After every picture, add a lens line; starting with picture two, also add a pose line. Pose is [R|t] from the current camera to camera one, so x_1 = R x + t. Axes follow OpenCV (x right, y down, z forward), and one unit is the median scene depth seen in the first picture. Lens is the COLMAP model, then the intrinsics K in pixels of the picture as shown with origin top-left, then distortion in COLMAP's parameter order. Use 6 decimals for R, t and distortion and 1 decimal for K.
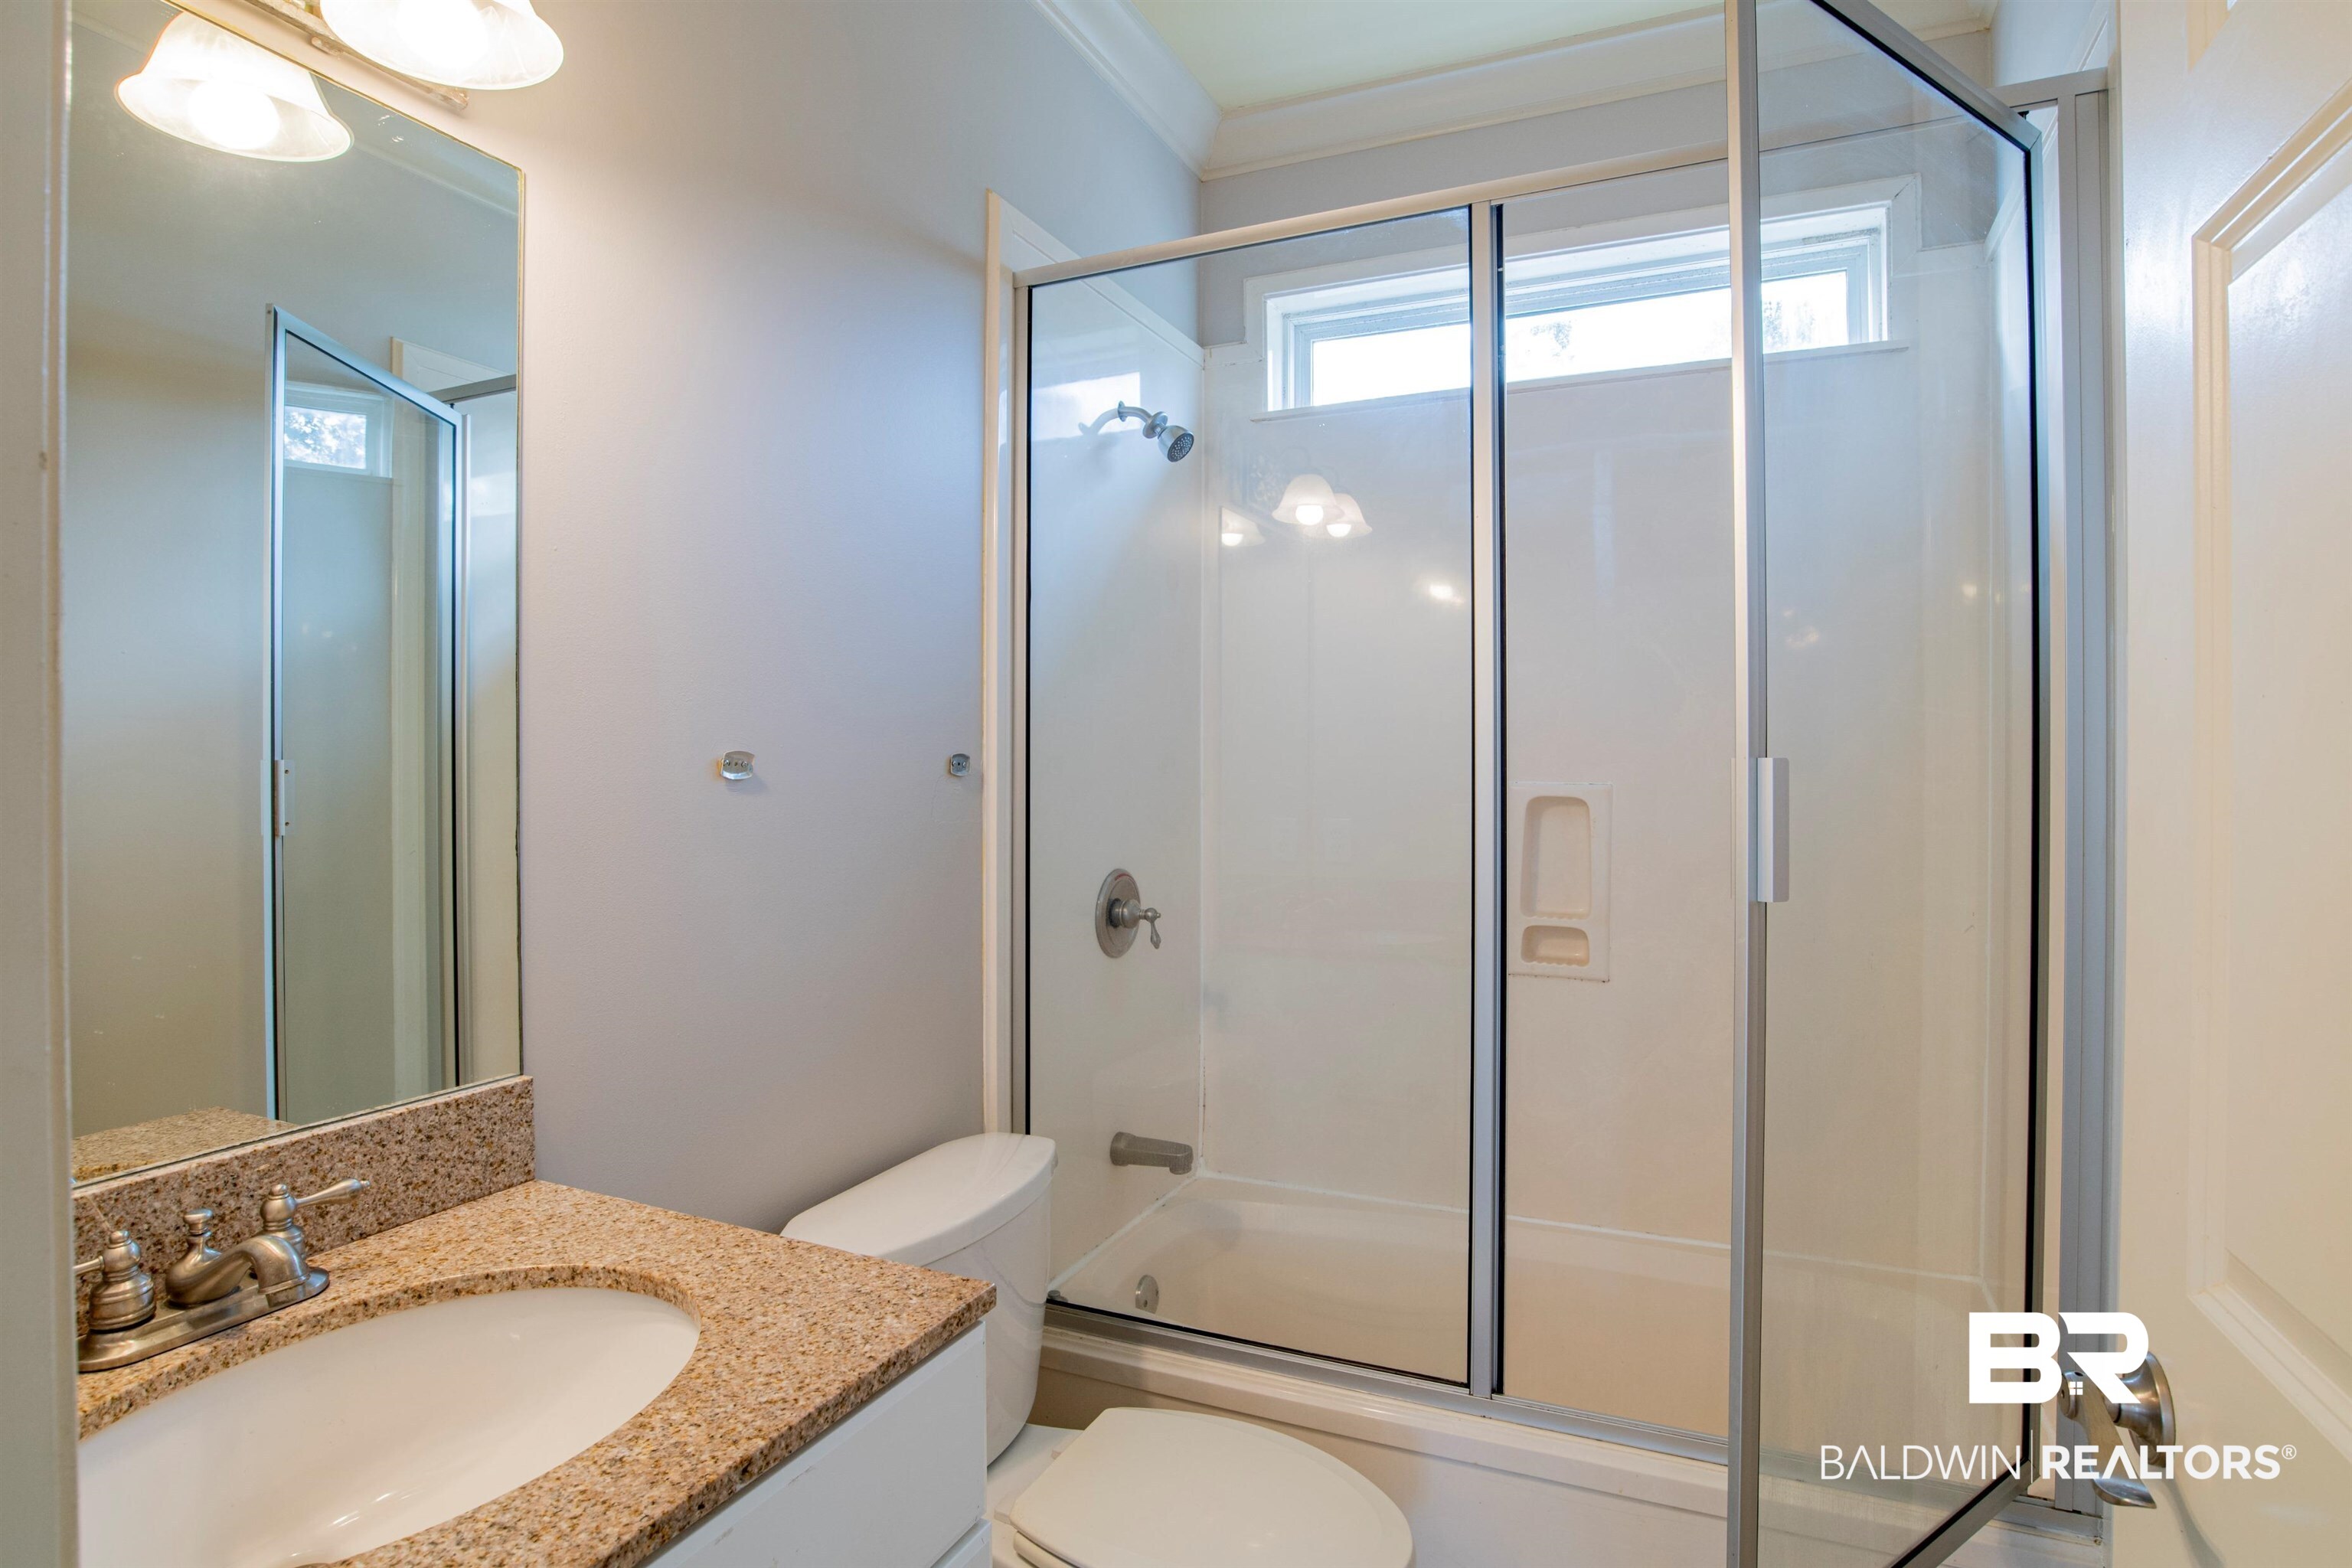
lens RADIAL K [[1235.4, 0, 1177.2], [0, 1235.4, 773.4], [0, 0, 1]] dist [-0.068640, 0.030102]
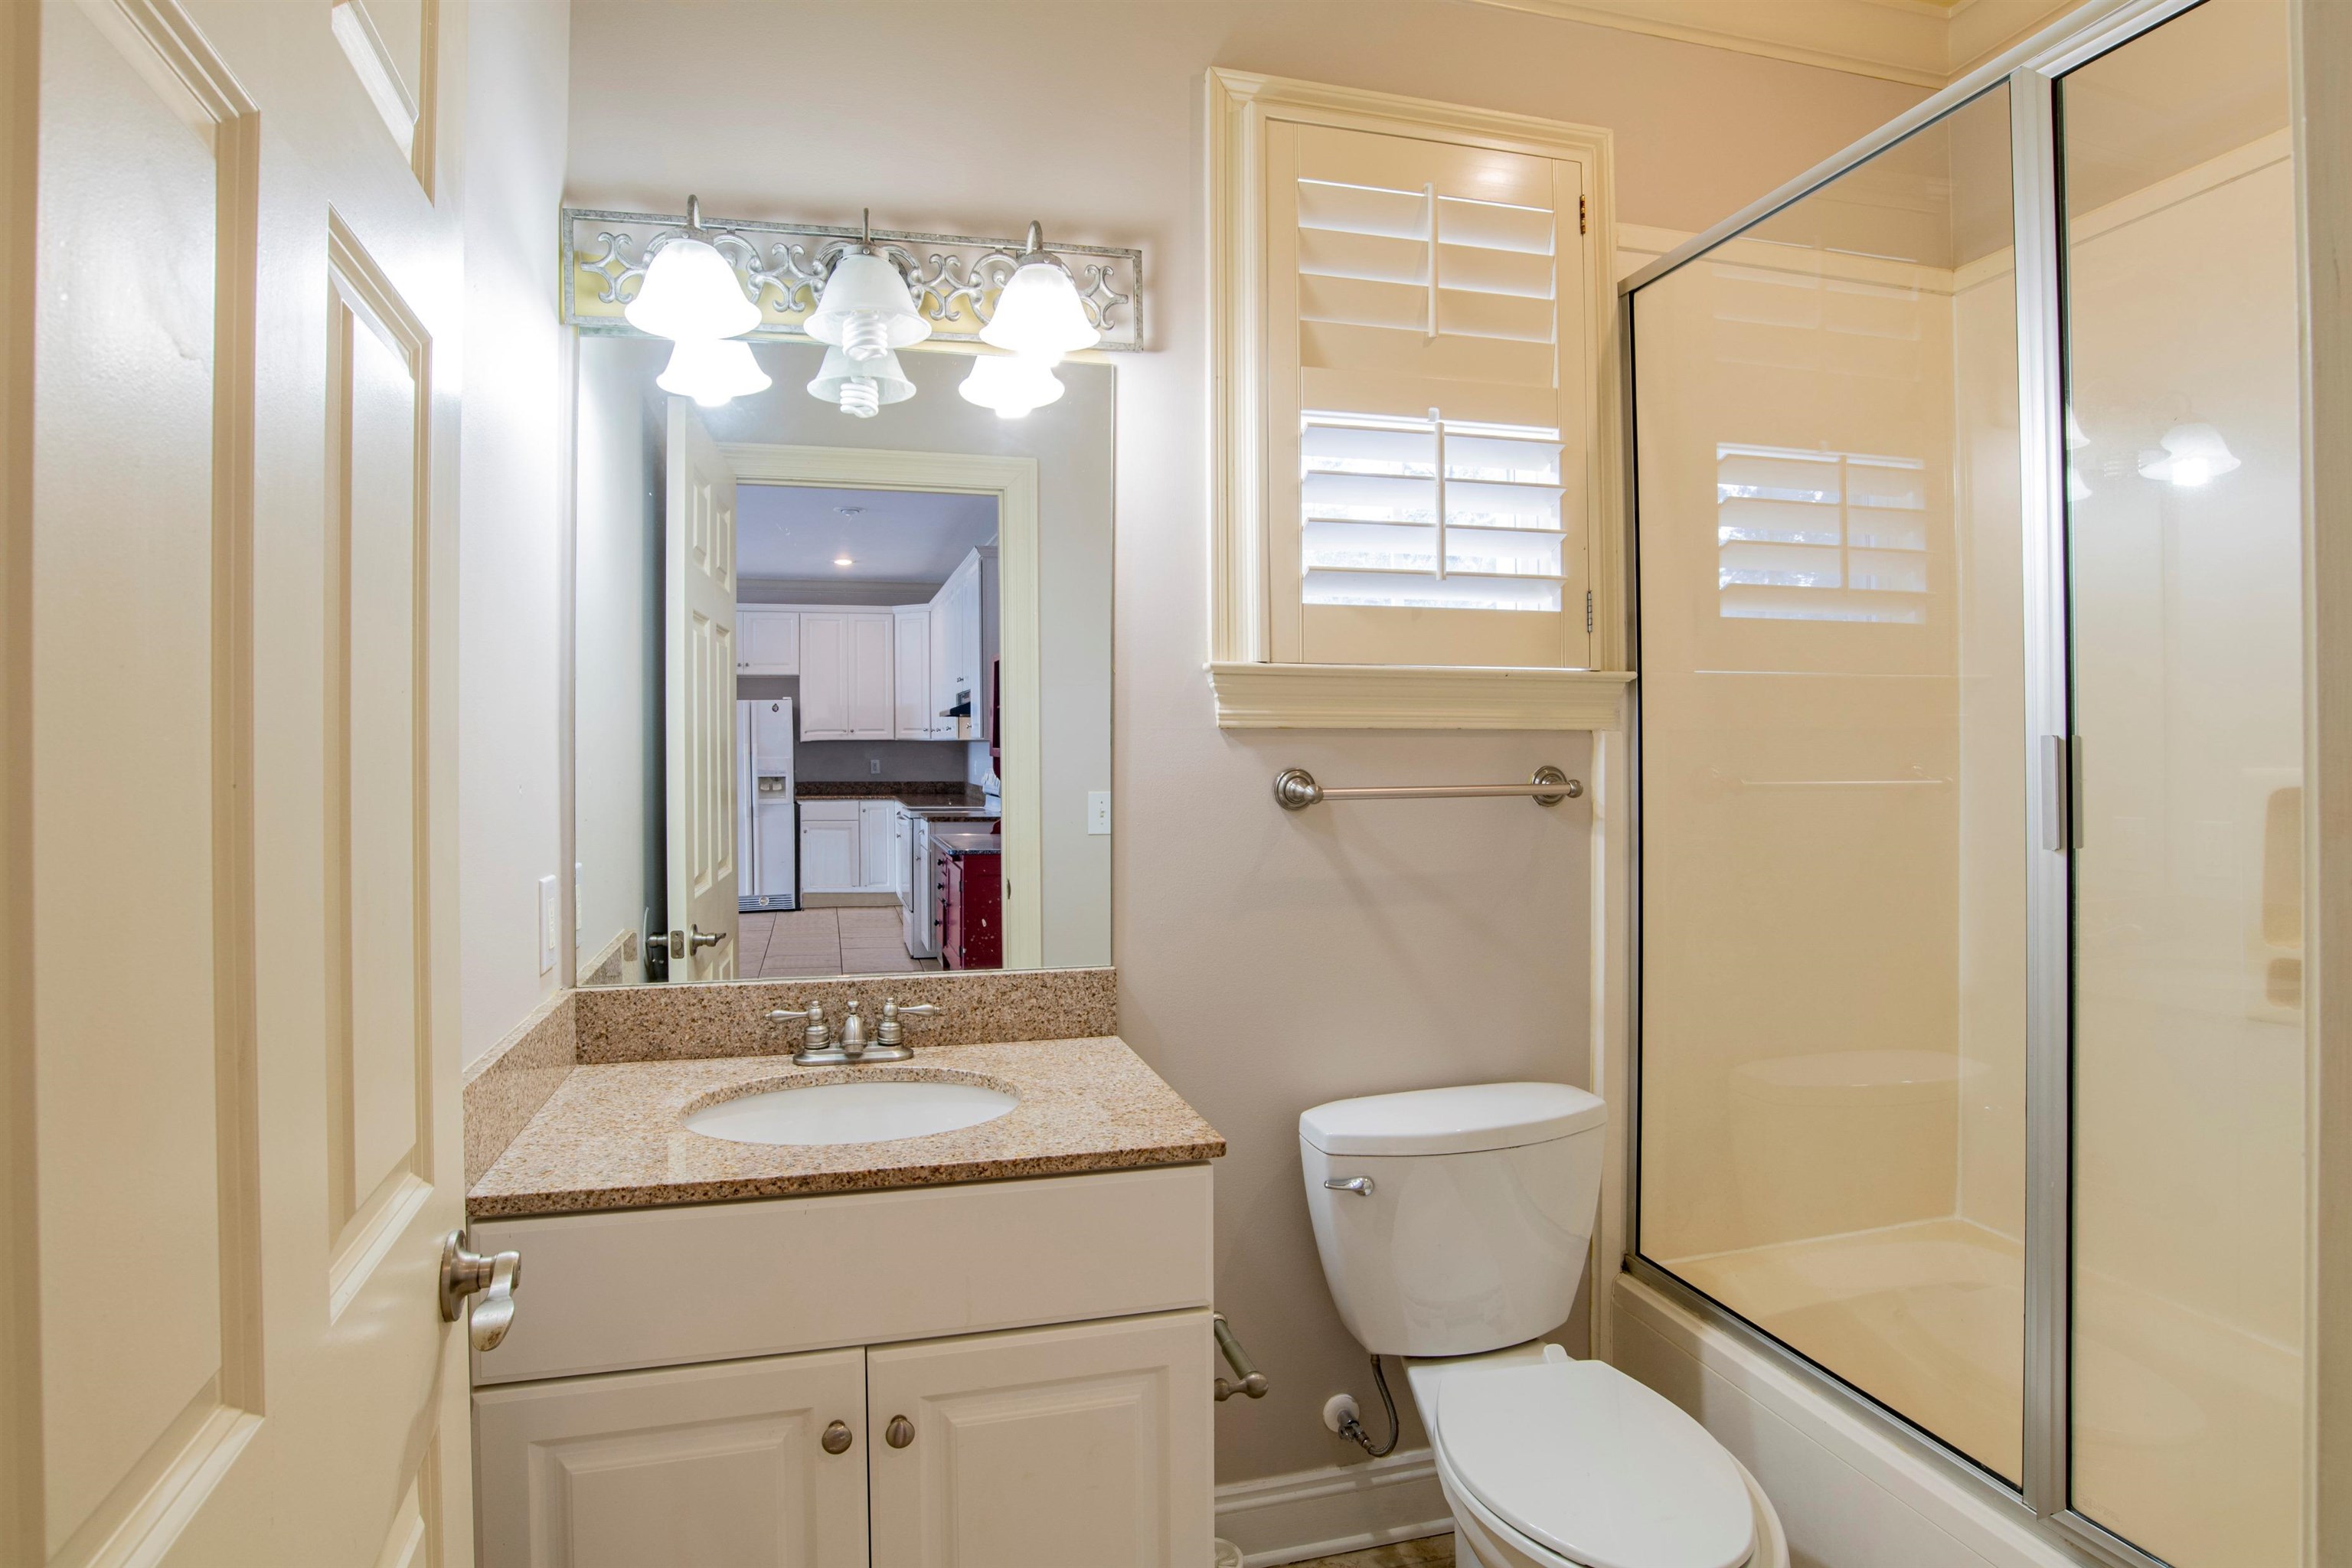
lens RADIAL K [[1235.4, 0, 1177.2], [0, 1235.4, 773.4], [0, 0, 1]] dist [-0.068640, 0.030102]
pose [[0.679561, 0.001806, -0.733616, 0.894521], [0.006824, 0.999938, 0.008783, -0.036803], [0.733587, -0.010975, 0.679507, -0.024629]]
